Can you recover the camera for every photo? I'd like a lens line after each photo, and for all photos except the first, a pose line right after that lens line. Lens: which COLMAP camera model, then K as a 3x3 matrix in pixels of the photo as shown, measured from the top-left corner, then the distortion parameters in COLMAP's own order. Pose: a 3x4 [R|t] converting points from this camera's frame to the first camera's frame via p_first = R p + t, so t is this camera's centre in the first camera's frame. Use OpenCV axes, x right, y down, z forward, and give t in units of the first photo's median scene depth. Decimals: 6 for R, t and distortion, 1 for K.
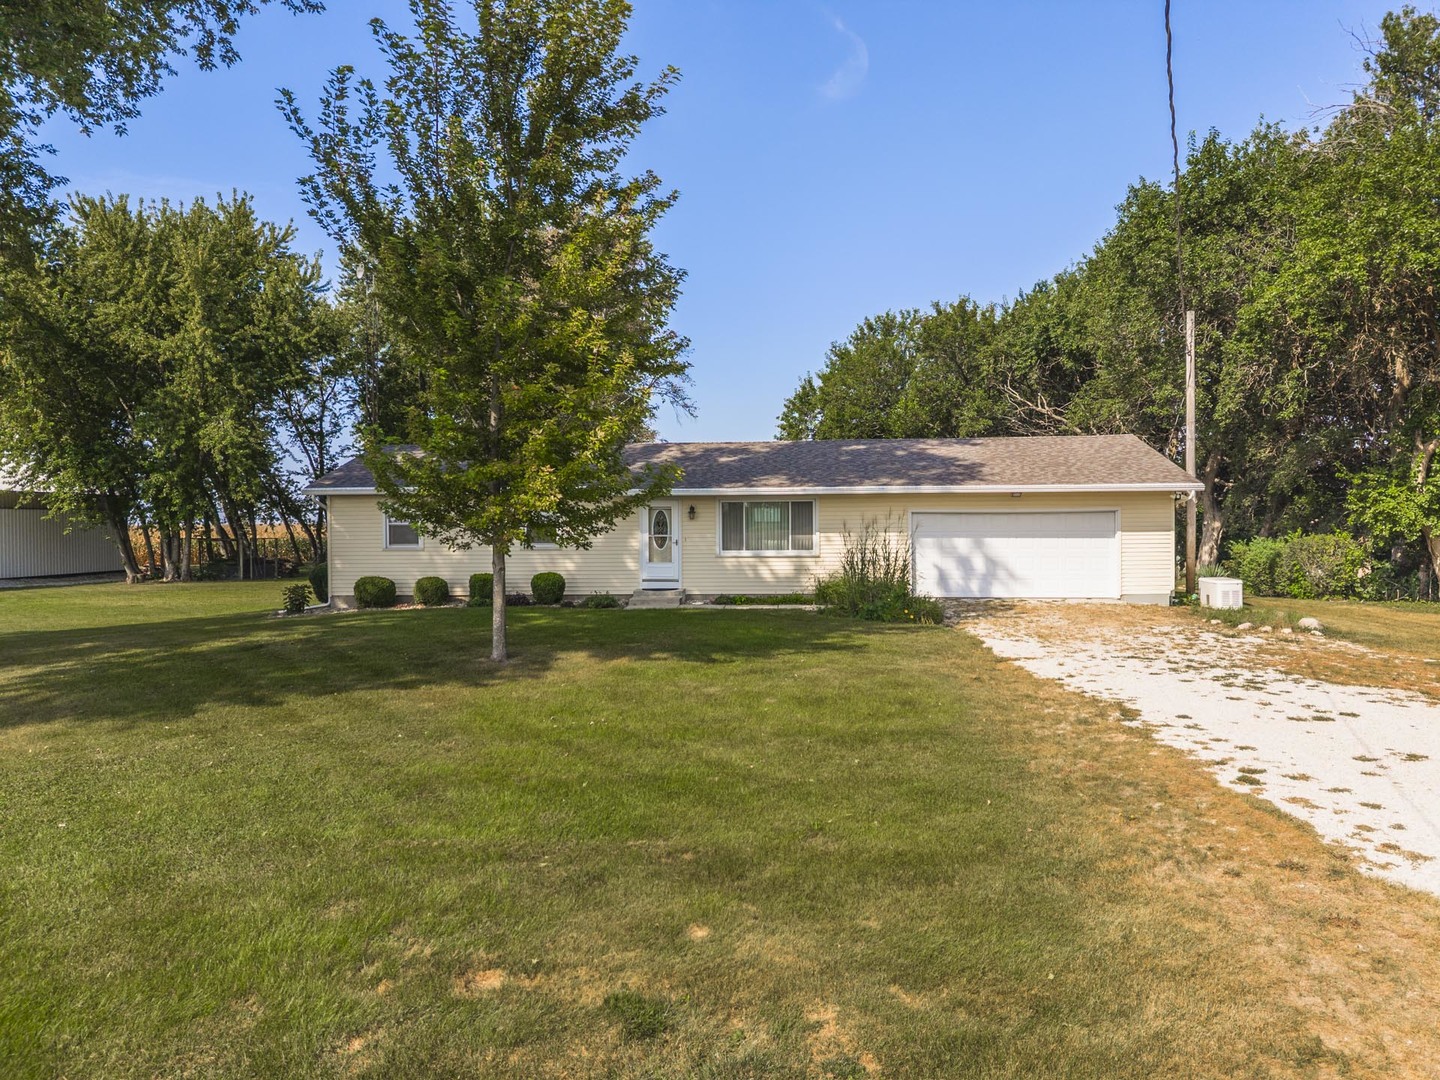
lens RADIAL K [[950.1, 0, 717.9], [0, 950.1, 543.3], [0, 0, 1]] dist [0.053086, -0.058498]
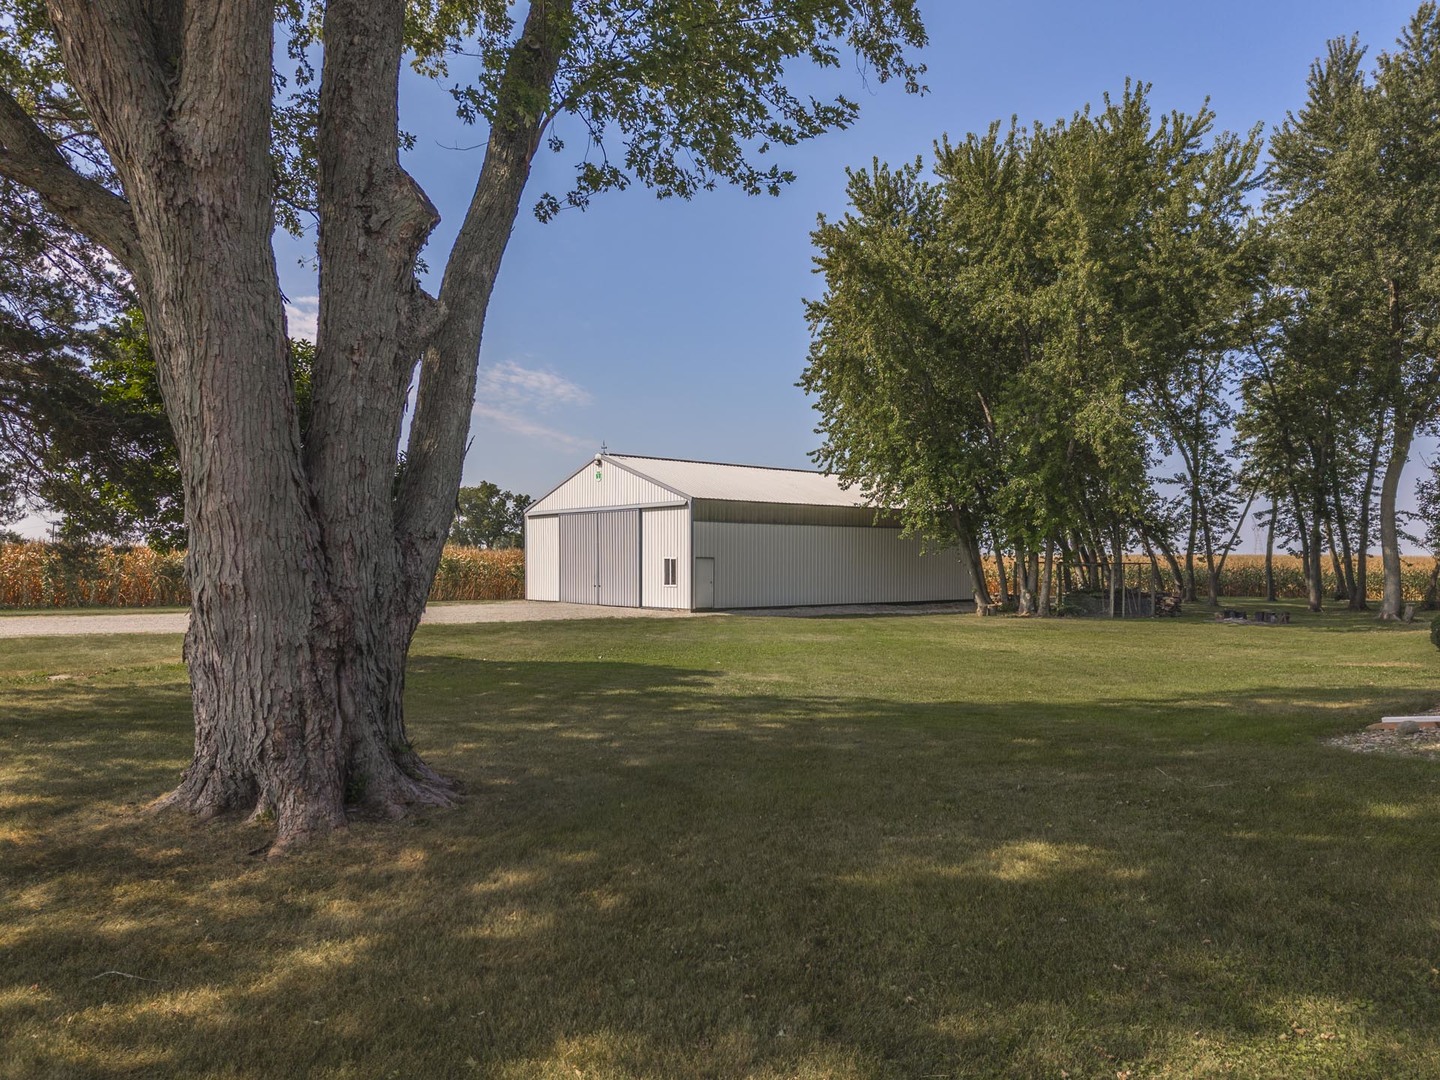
lens RADIAL K [[976.1, 0, 703.1], [0, 976.1, 606.8], [0, 0, 1]] dist [-0.002554, -0.002571]
pose [[0.692597, 0.038962, -0.720272, -0.197899], [-0.018991, 0.999179, 0.035788, 0.009823], [0.721075, -0.011108, 0.692768, 0.280810]]
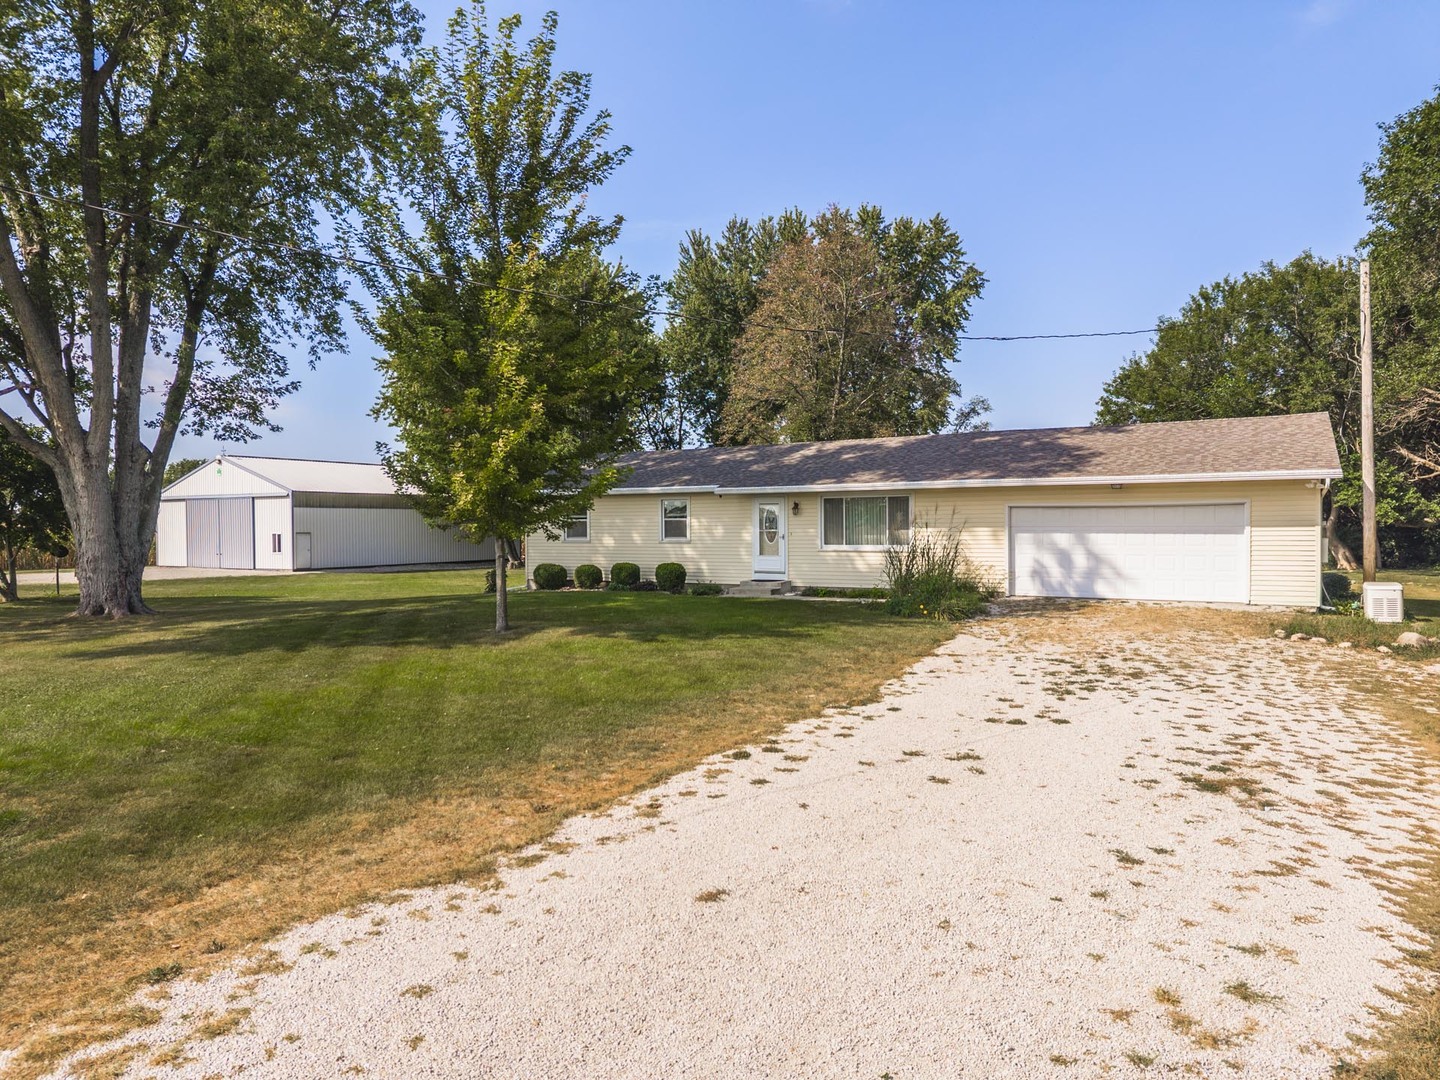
lens RADIAL K [[950.1, 0, 717.9], [0, 950.1, 543.3], [0, 0, 1]] dist [0.053086, -0.058498]
pose [[0.903224, 0.008964, -0.429075, 0.179450], [-0.008151, 0.999960, 0.003732, 0.001611], [0.429091, 0.000126, 0.903261, 0.007205]]
